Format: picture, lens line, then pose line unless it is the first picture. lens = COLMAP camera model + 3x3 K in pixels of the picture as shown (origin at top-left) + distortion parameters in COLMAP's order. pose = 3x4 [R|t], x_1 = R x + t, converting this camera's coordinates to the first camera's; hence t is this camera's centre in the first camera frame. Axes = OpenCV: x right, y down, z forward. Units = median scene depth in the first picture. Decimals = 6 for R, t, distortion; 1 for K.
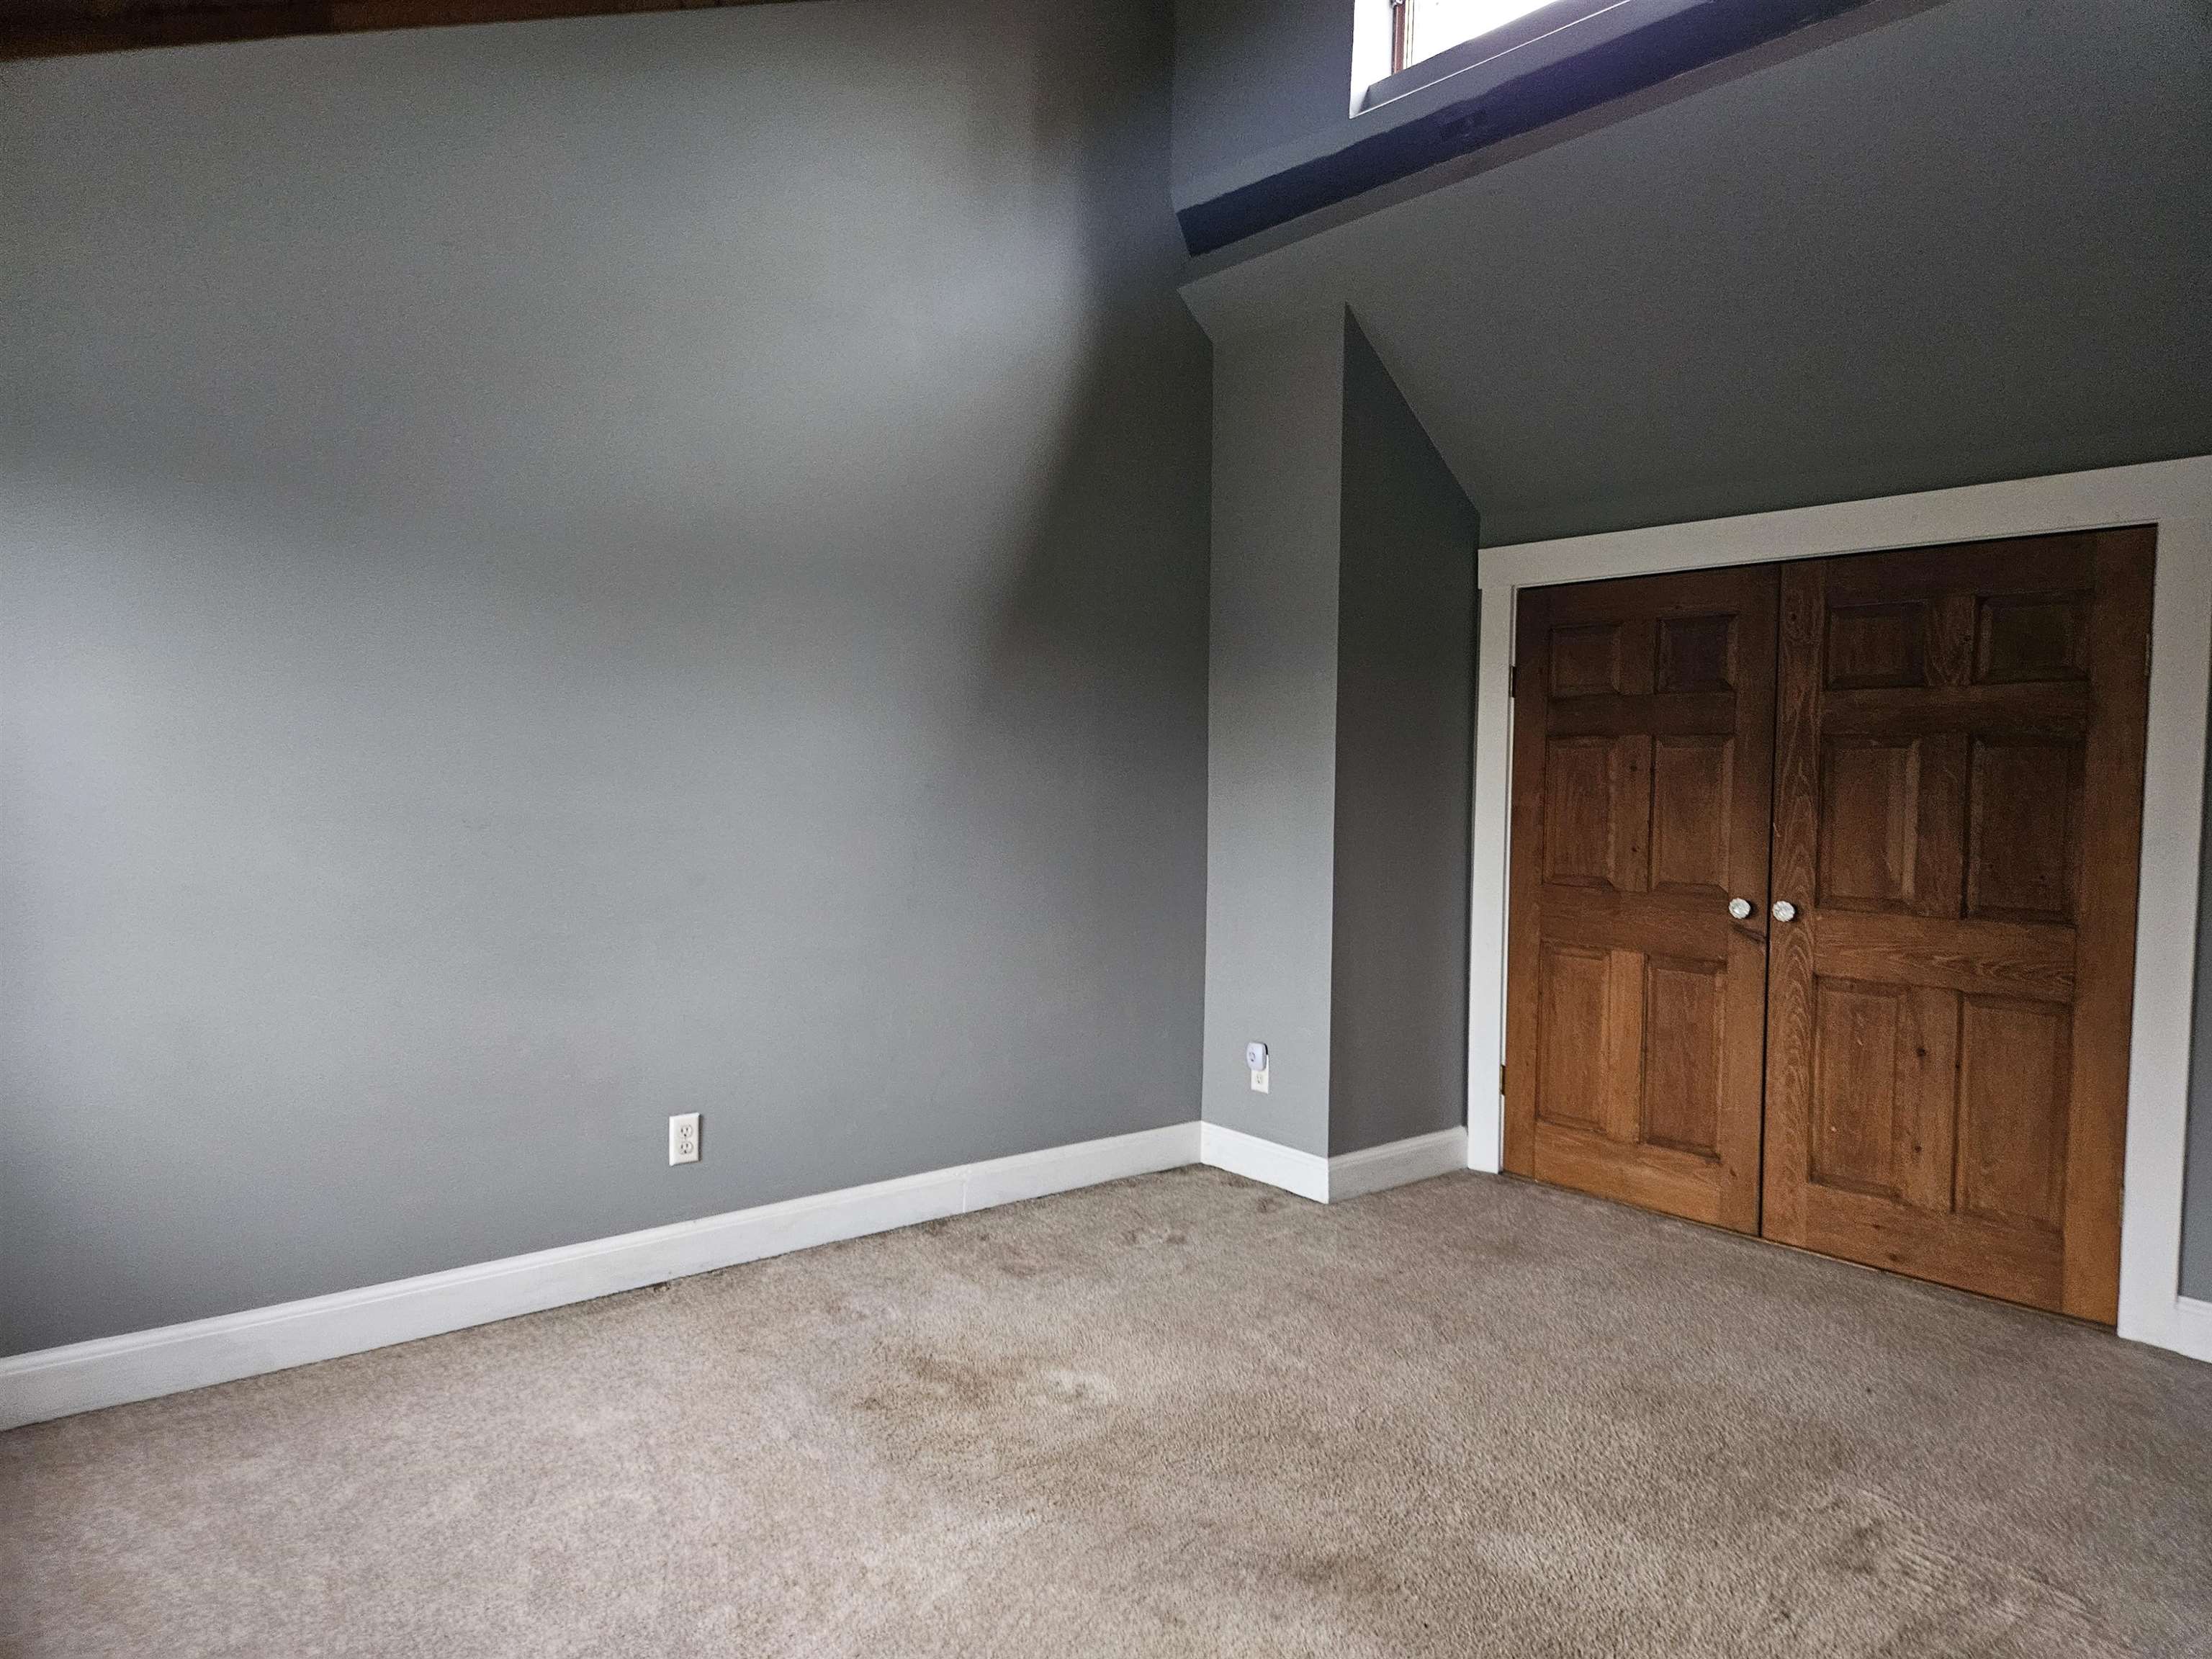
lens RADIAL K [[1481.5, 0, 1093.4], [0, 1481.5, 819.0], [0, 0, 1]] dist [0.069083, -0.058974]
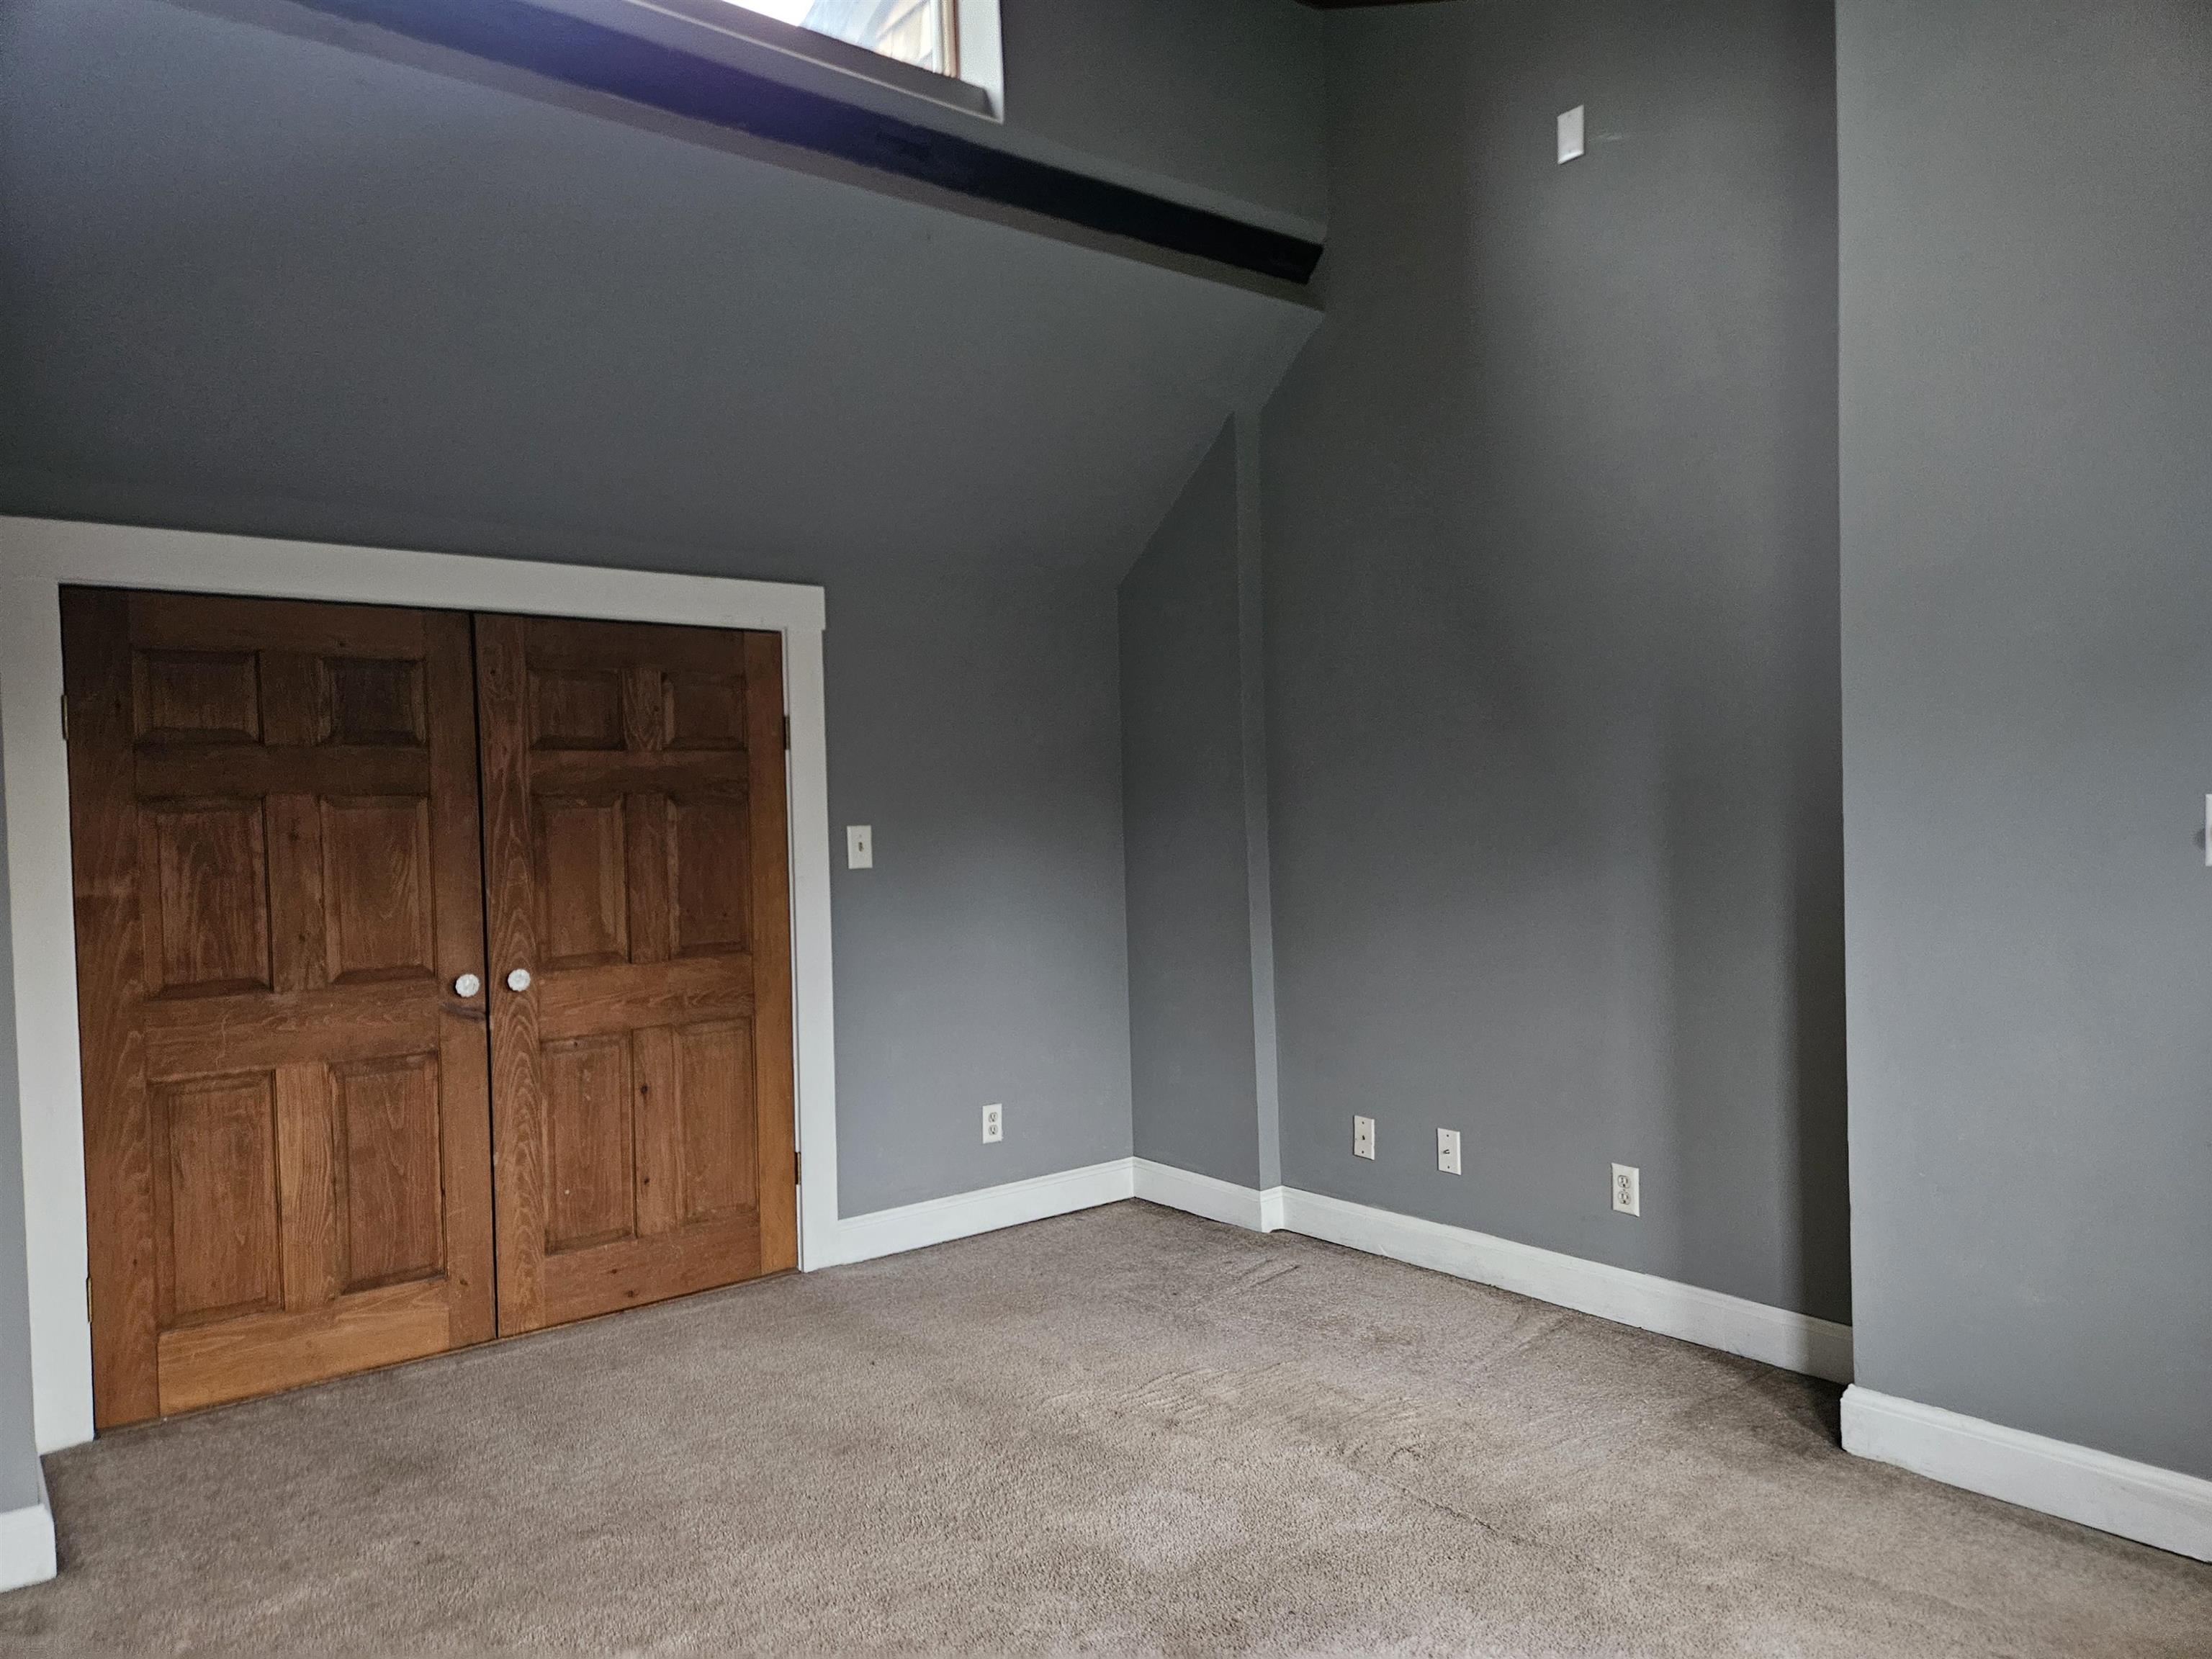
lens RADIAL K [[1481.5, 0, 1092.8], [0, 1481.5, 815.5], [0, 0, 1]] dist [0.069083, -0.058974]
pose [[0.027433, -0.007727, 0.999594, -0.484811], [0.063137, 0.997987, 0.005982, -0.025446], [-0.997628, 0.062948, 0.027865, 0.614694]]
